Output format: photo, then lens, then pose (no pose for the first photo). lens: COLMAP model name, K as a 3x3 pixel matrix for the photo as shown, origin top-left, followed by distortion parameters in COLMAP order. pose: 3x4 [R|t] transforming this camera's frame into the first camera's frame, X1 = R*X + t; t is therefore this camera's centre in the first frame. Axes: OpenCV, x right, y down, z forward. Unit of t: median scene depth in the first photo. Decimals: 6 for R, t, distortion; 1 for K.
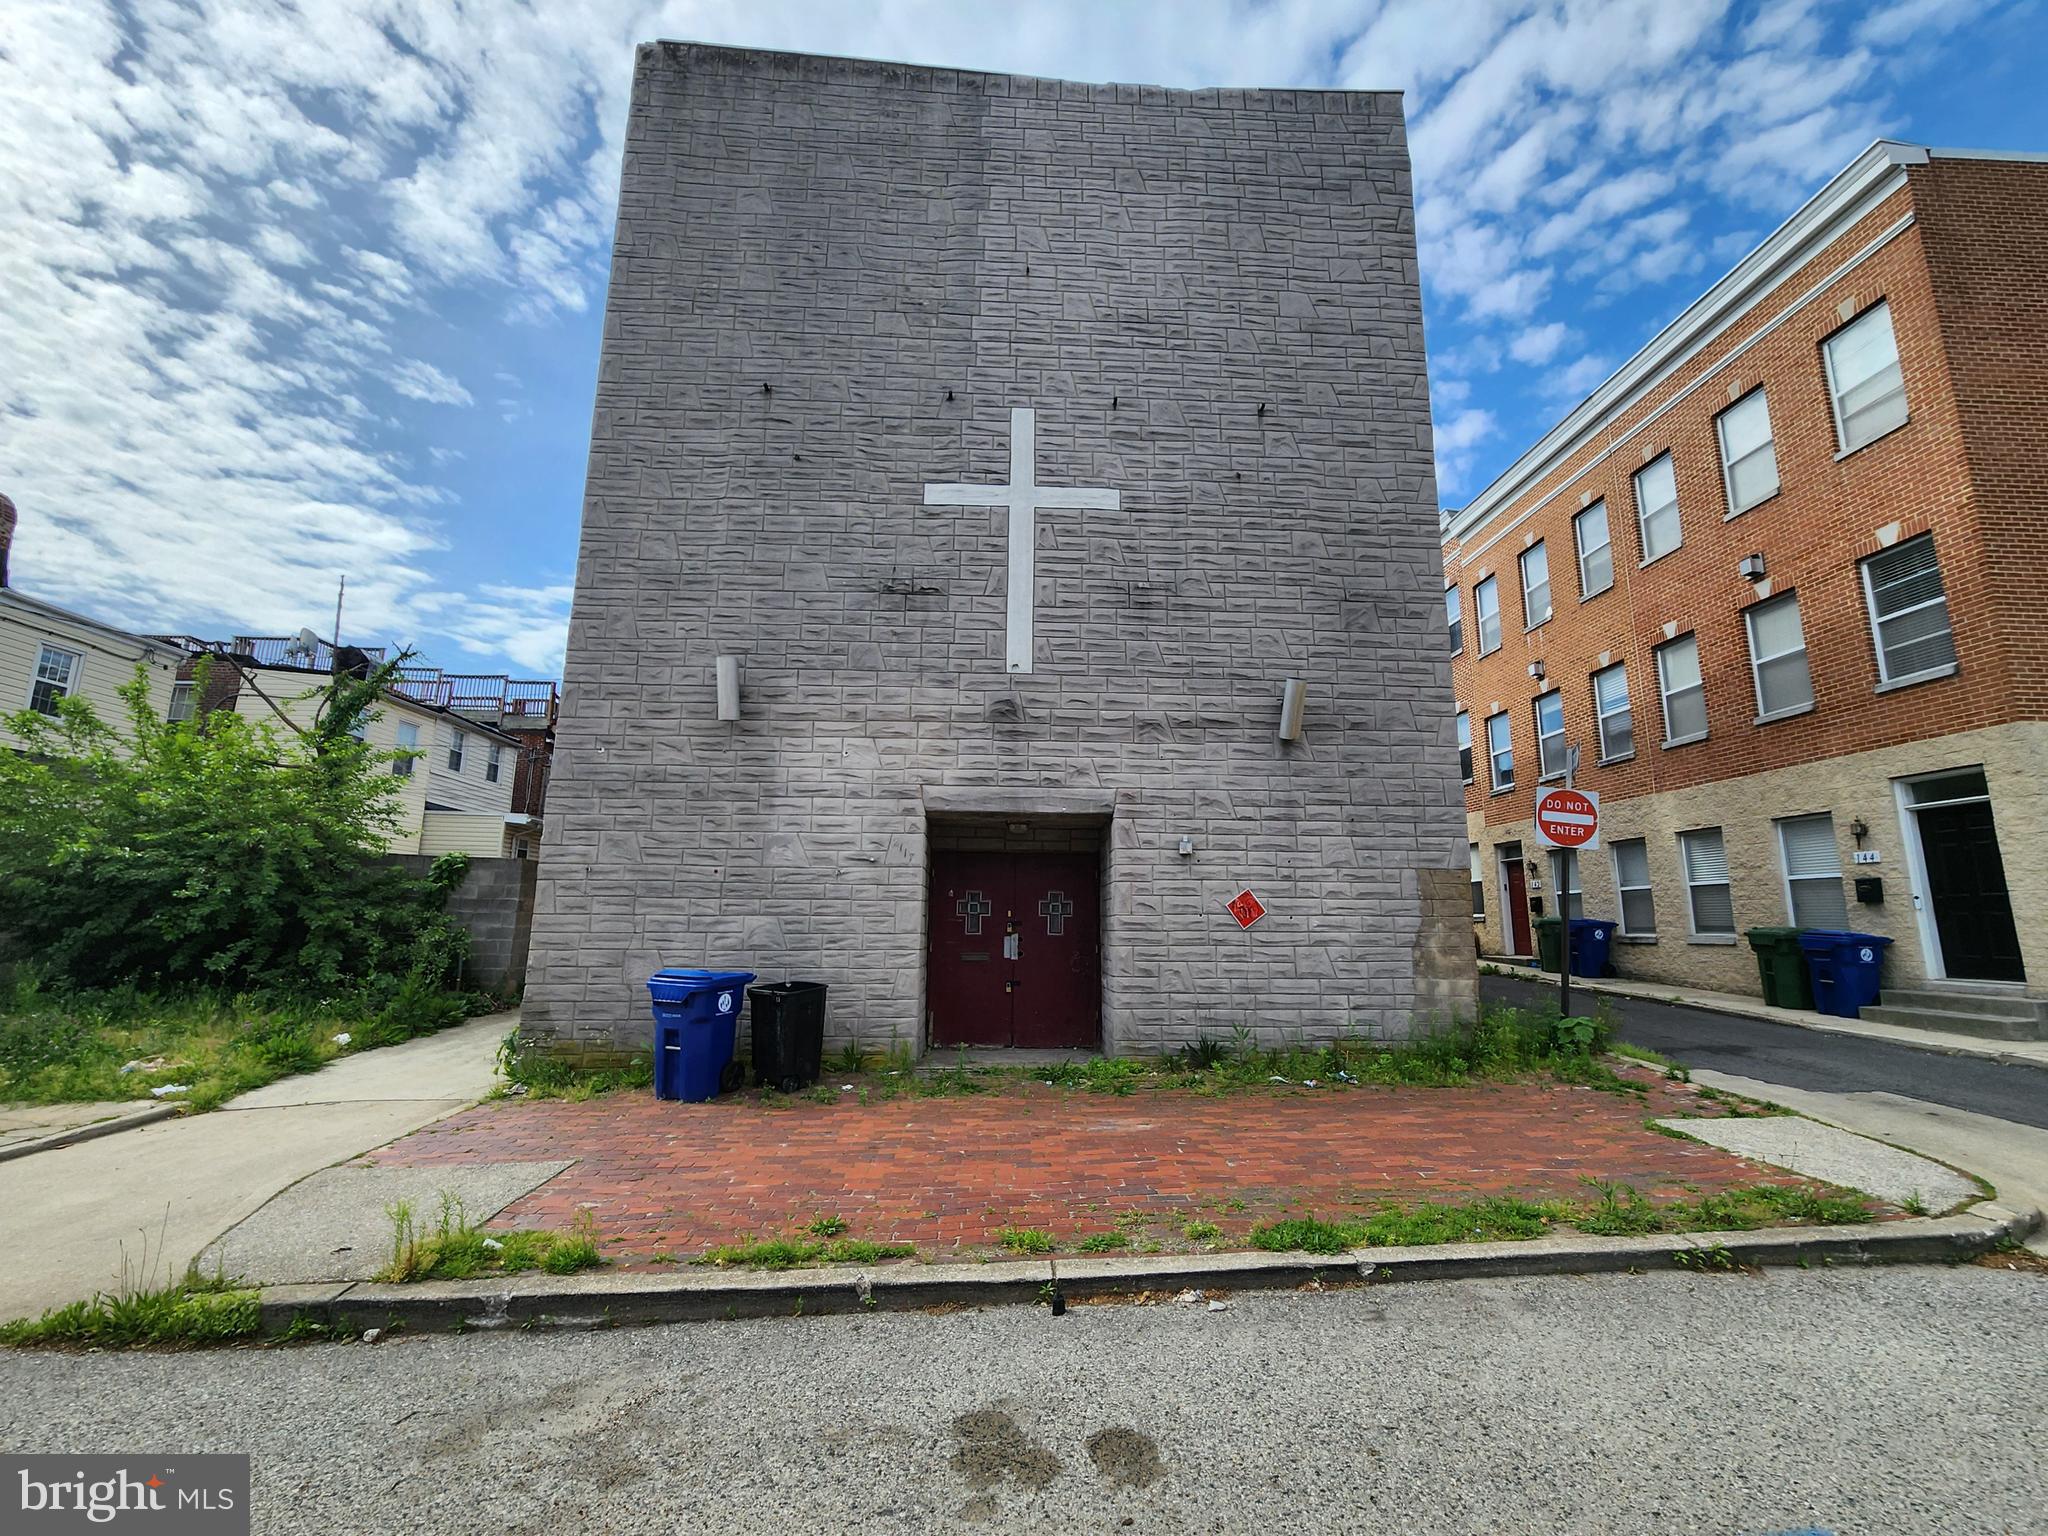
lens RADIAL K [[834.0, 0, 1040.8], [0, 834.0, 777.7], [0, 0, 1]] dist [-0.001401, 0.000485]
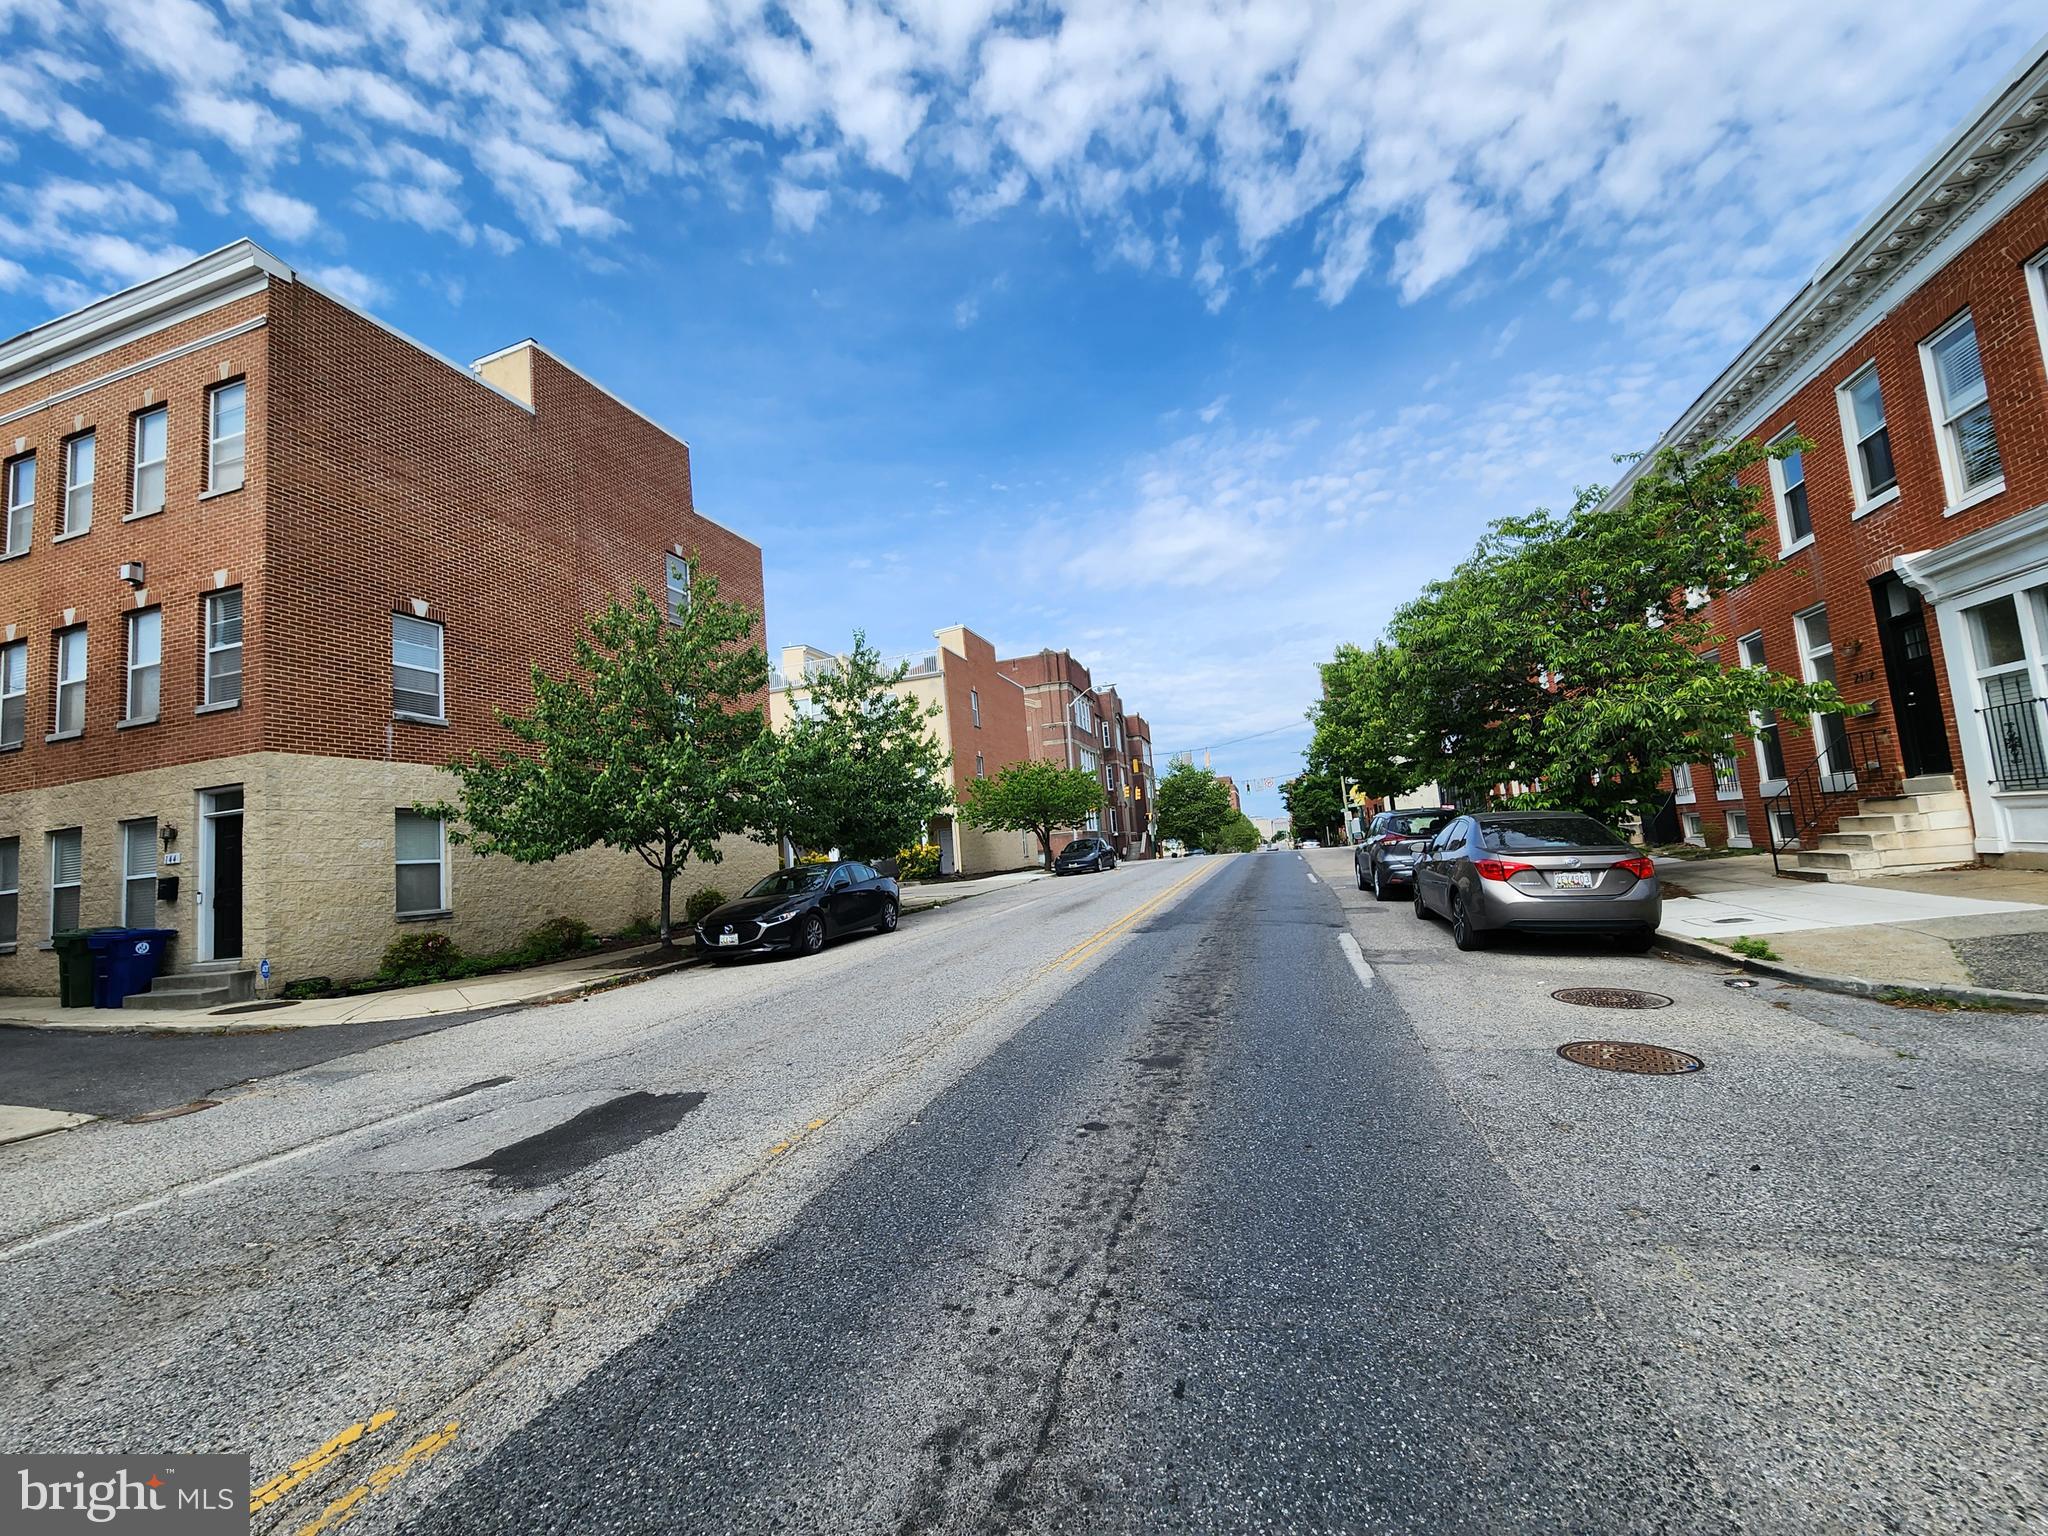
lens RADIAL K [[839.6, 0, 1024.9], [0, 839.6, 772.7], [0, 0, 1]] dist [-0.000664, 0.000498]
pose [[0.340576, 0.059174, 0.938353, 0.388265], [-0.078906, 0.996296, -0.034189, -0.086610], [-0.936900, -0.062398, 0.343984, -0.547688]]
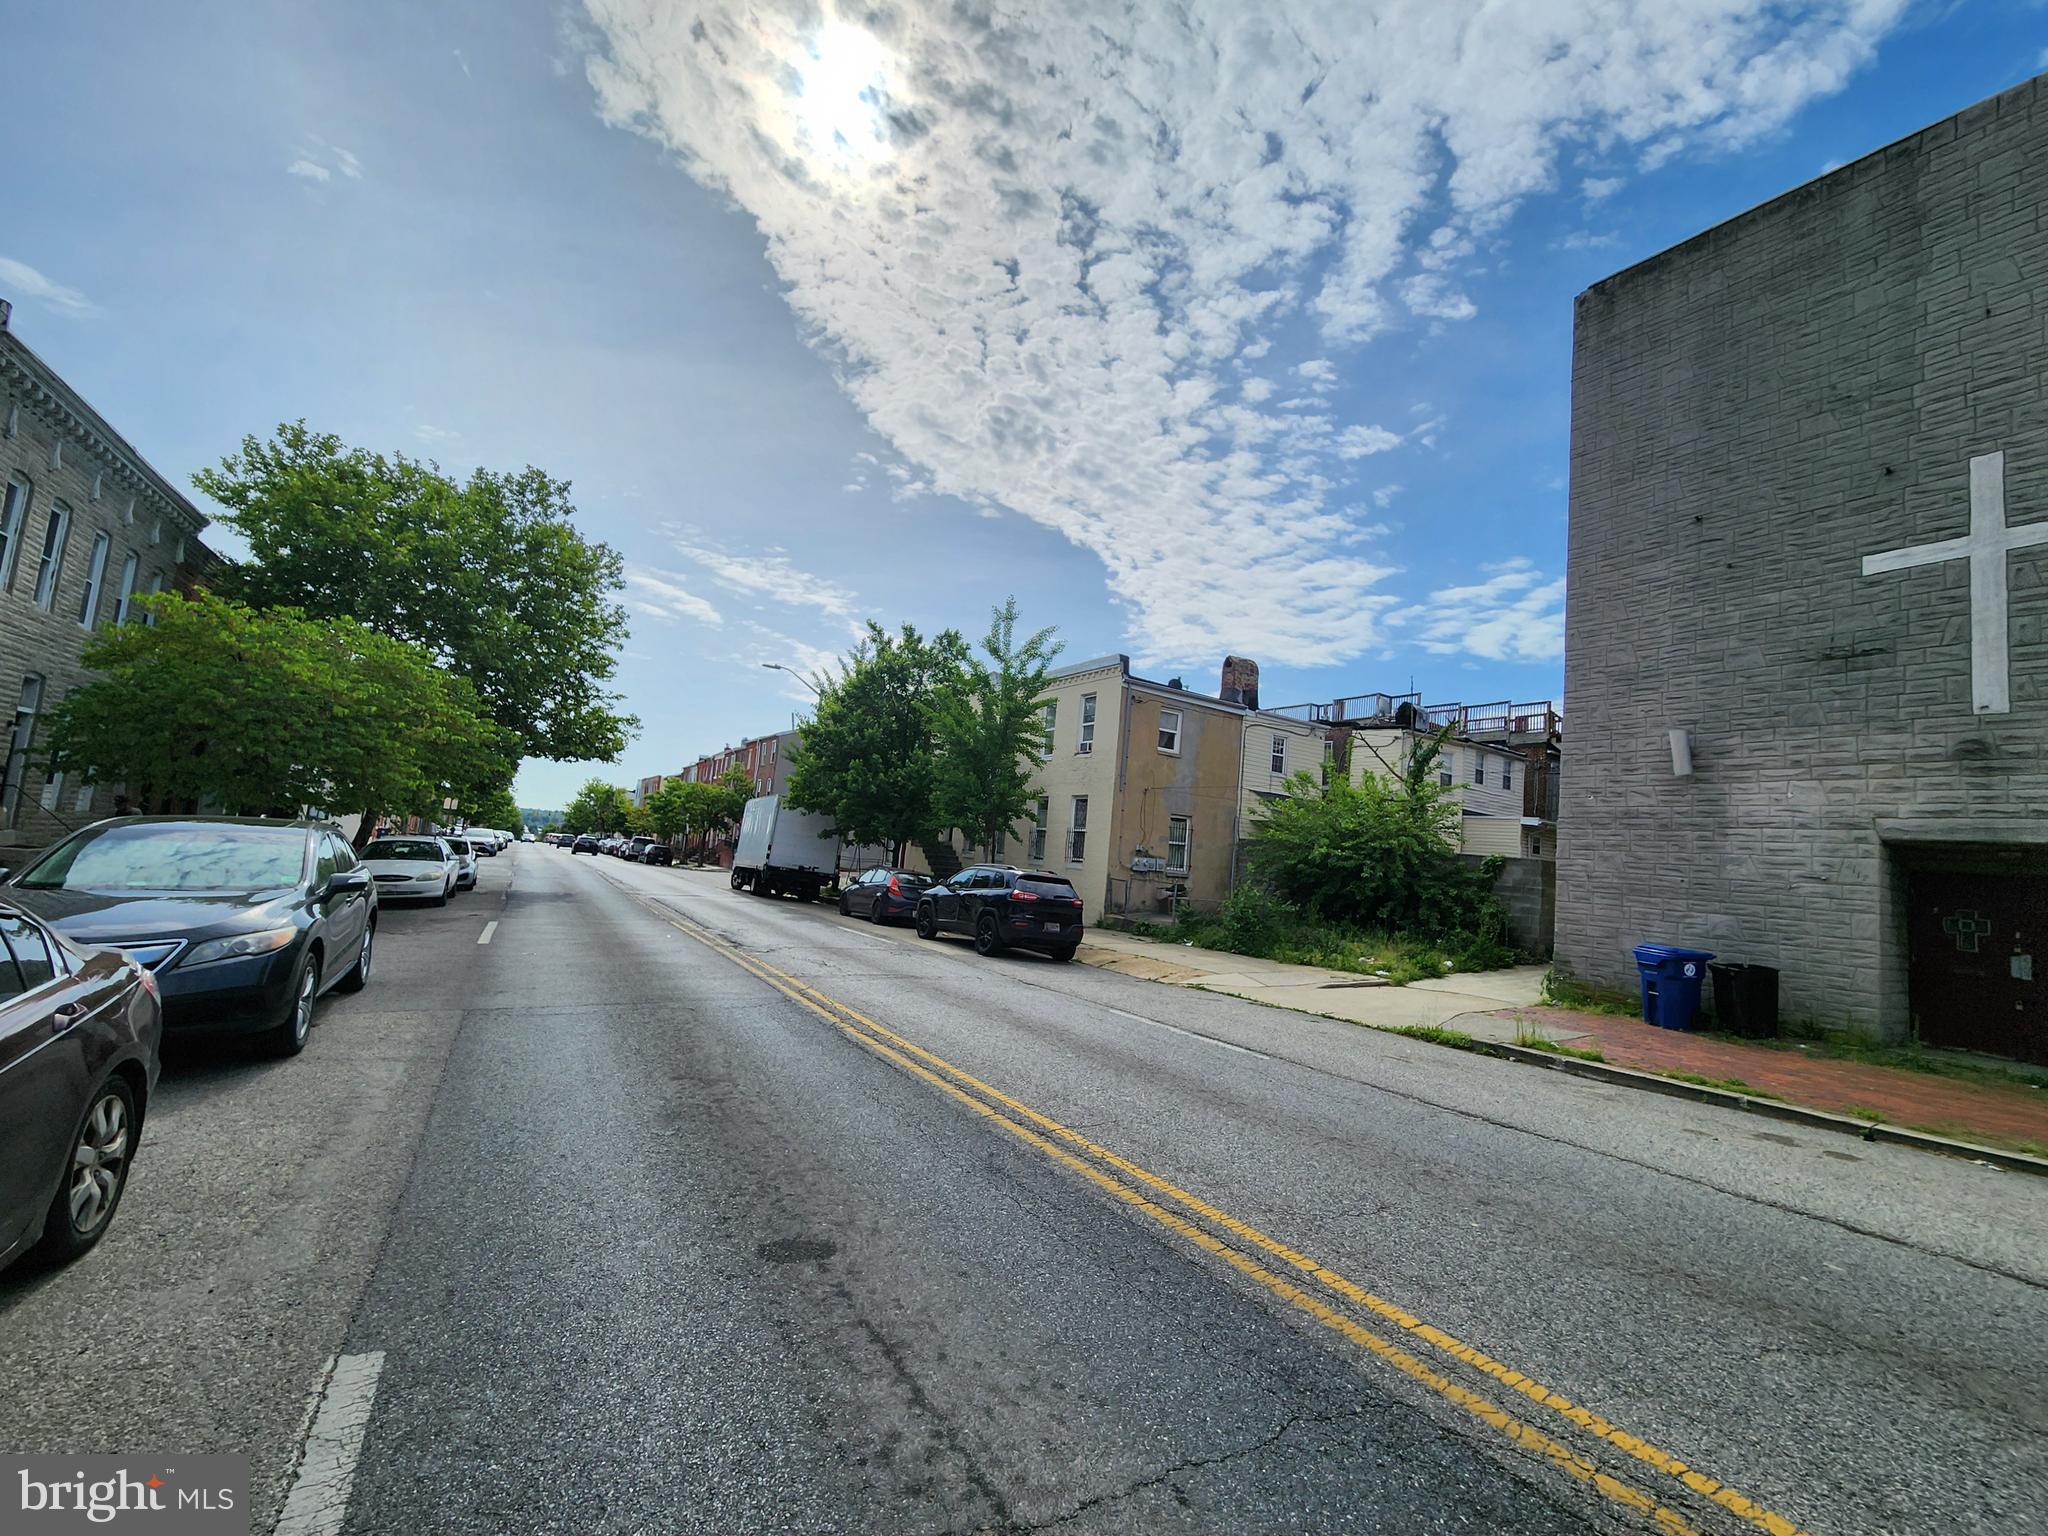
lens RADIAL K [[840.5, 0, 1031.3], [0, 840.5, 774.7], [0, 0, 1]] dist [-0.002671, 0.000989]
pose [[0.465083, -0.054521, -0.883587, 0.347844], [0.071794, 0.997137, -0.023738, -0.107060], [0.882351, -0.052396, 0.467665, -0.605025]]
